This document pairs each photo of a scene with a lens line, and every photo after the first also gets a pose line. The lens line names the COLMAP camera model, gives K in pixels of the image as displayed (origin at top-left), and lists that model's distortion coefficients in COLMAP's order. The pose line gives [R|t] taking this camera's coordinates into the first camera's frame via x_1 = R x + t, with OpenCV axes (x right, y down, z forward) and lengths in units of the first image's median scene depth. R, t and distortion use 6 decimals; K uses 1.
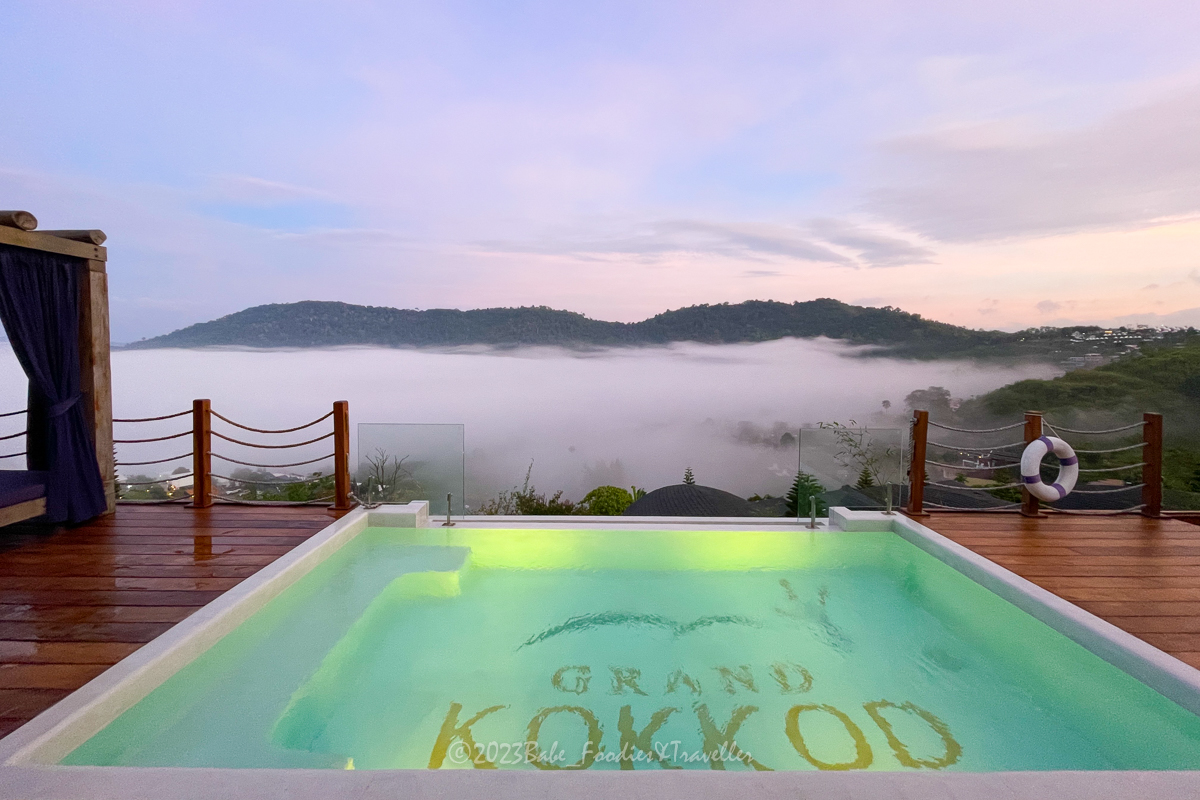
lens RADIAL K [[485.9, 0, 605.3], [0, 485.9, 361.7], [0, 0, 1]] dist [0.000649, -0.000234]
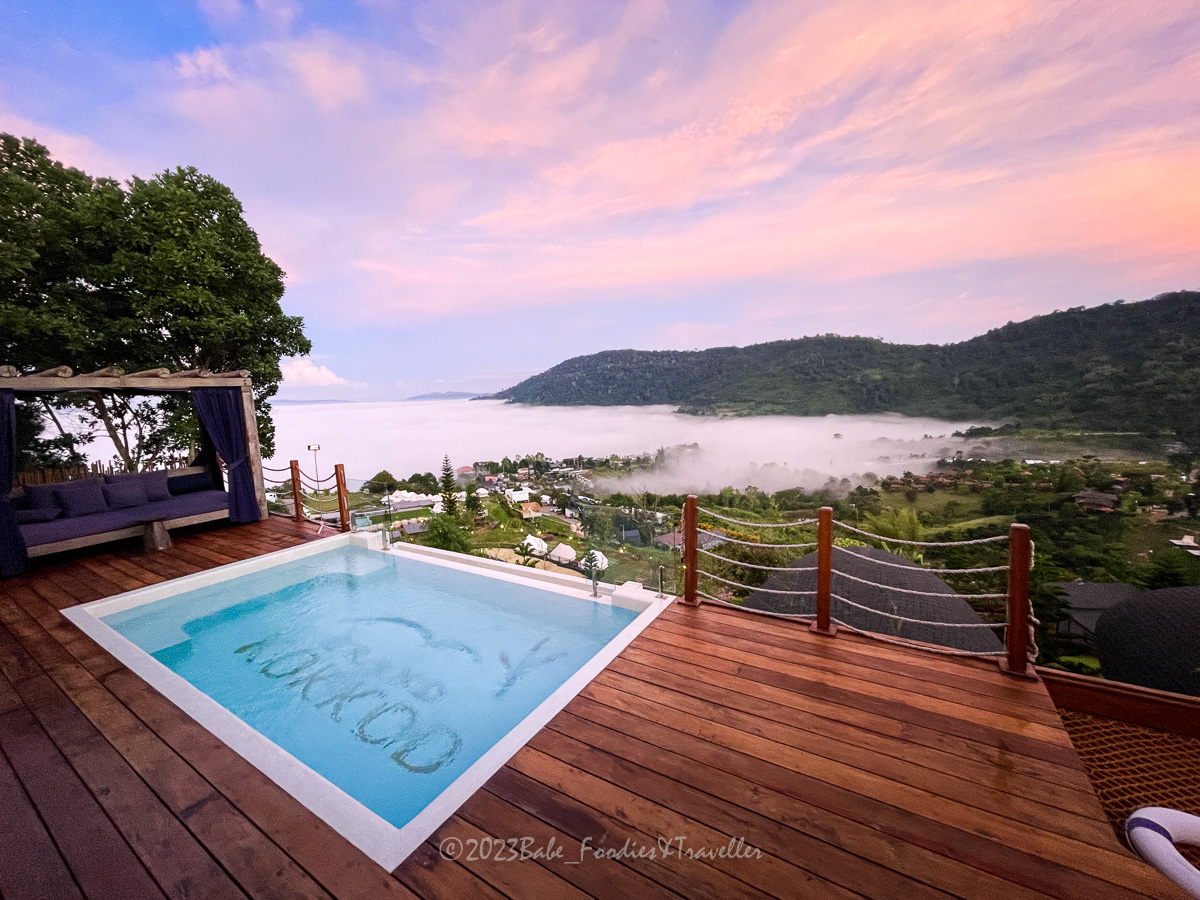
lens RADIAL K [[489.8, 0, 608.6], [0, 489.8, 444.5], [0, 0, 1]] dist [0.007498, 0.000659]
pose [[0.847556, 0.017561, -0.530416, 1.068198], [0.032118, 0.995923, 0.084295, -0.091117], [0.529734, -0.088480, 0.843536, 0.121365]]
